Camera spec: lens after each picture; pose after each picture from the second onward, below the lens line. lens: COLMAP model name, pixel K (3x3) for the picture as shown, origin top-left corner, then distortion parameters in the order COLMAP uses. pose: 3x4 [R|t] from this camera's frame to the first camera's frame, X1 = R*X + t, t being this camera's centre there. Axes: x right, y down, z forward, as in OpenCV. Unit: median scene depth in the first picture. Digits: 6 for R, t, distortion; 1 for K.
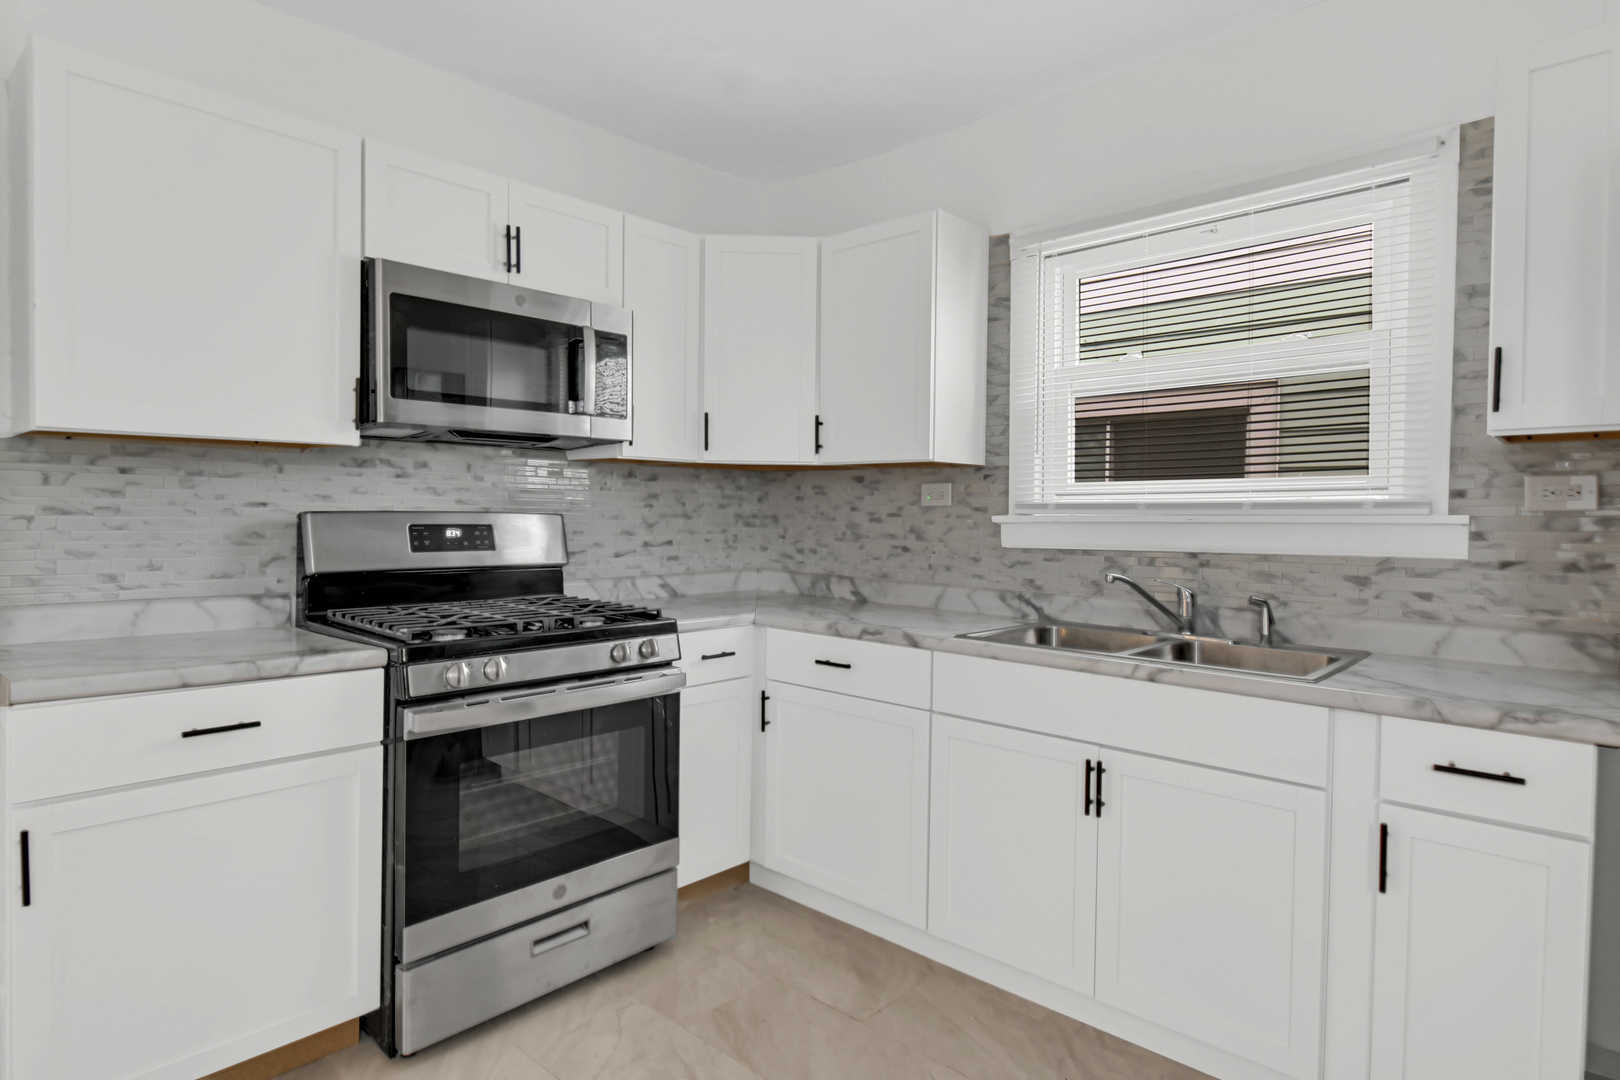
lens RADIAL K [[896.5, 0, 810.0], [0, 896.5, 540.0], [0, 0, 1]] dist [0.002313, -0.000166]
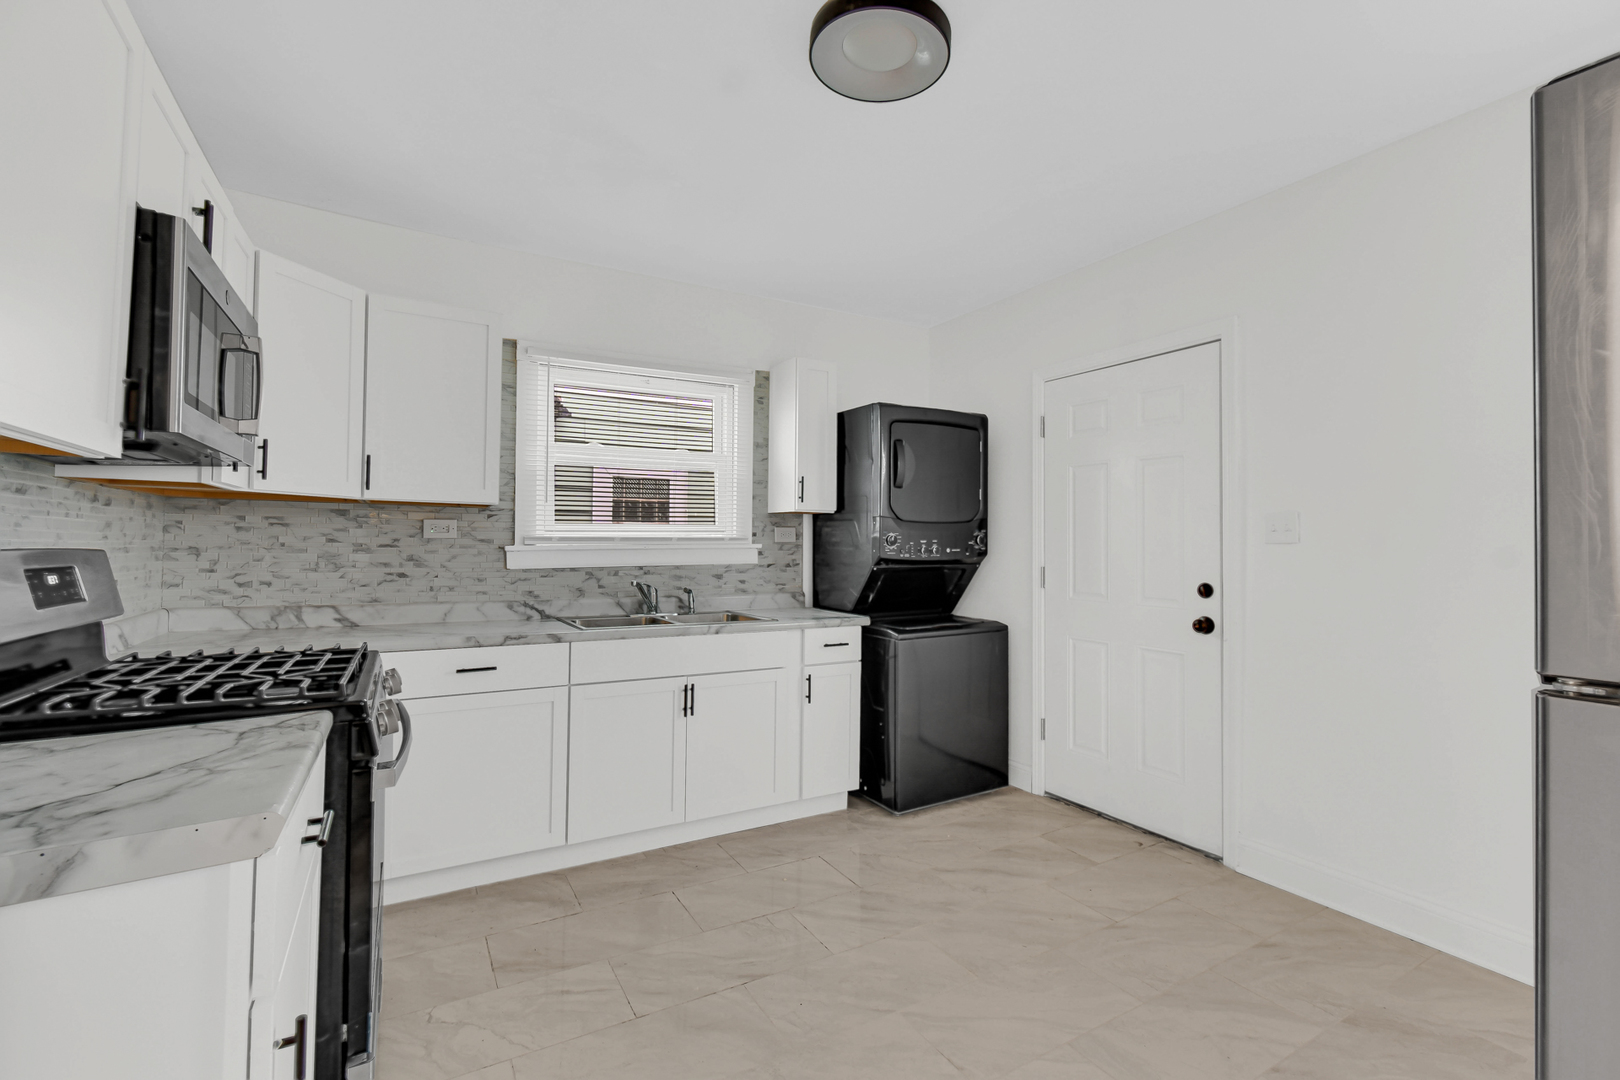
lens RADIAL K [[746.1, 0, 810.0], [0, 746.1, 540.0], [0, 0, 1]] dist [-0.002764, -0.000818]
pose [[0.282638, -0.003153, 0.959221, -0.753010], [0.027014, 0.999624, -0.004674, -0.018720], [-0.958846, 0.027234, 0.282617, 0.255667]]
